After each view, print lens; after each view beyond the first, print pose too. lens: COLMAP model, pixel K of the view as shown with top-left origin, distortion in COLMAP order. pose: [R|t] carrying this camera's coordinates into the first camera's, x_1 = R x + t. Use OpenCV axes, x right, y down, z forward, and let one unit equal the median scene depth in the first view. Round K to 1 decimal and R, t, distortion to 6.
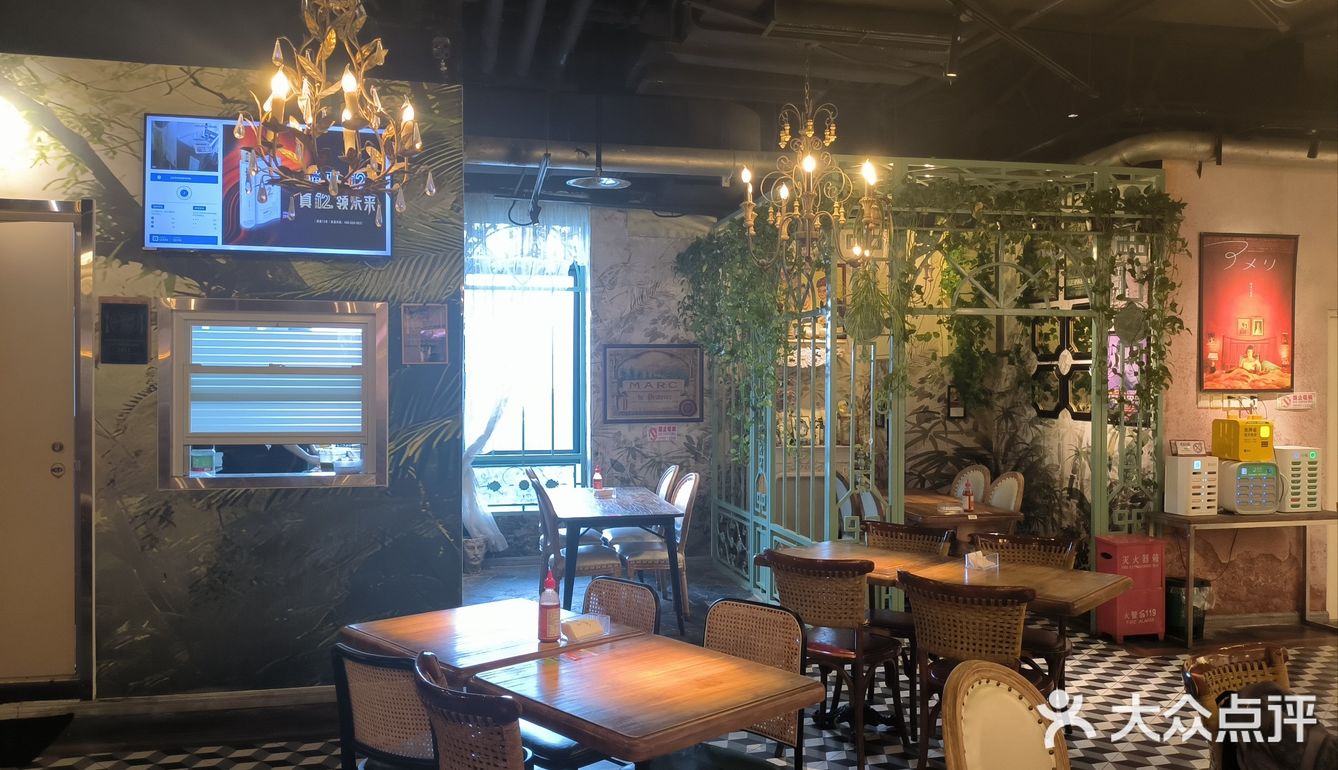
lens RADIAL K [[1003.3, 0, 673.0], [0, 1003.3, 379.6], [0, 0, 1]] dist [0.150120, -0.233276]
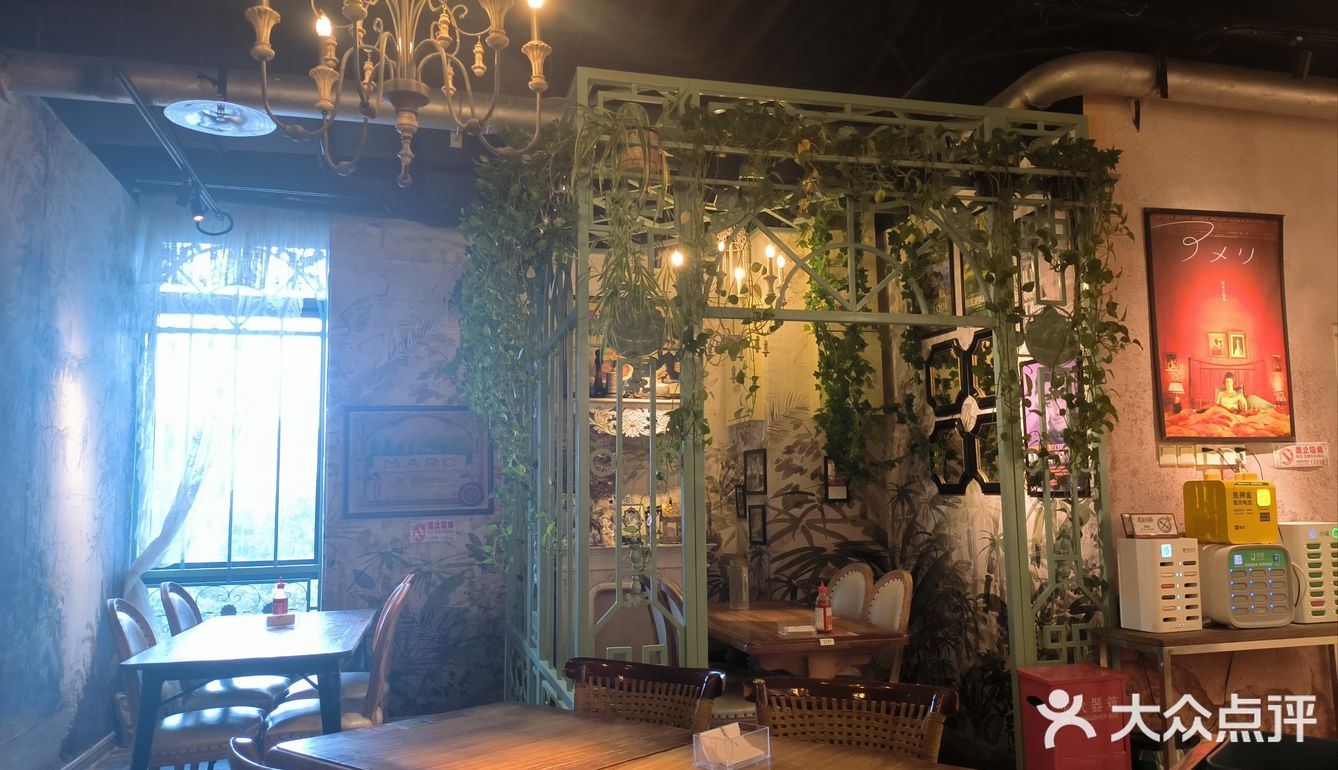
lens RADIAL K [[1003.3, 0, 673.0], [0, 1003.3, 379.6], [0, 0, 1]] dist [0.150120, -0.233276]
pose [[0.999022, -0.012440, 0.042421, 0.165512], [0.017360, 0.992901, -0.117671, 0.043631], [-0.040656, 0.118292, 0.992146, 0.339847]]
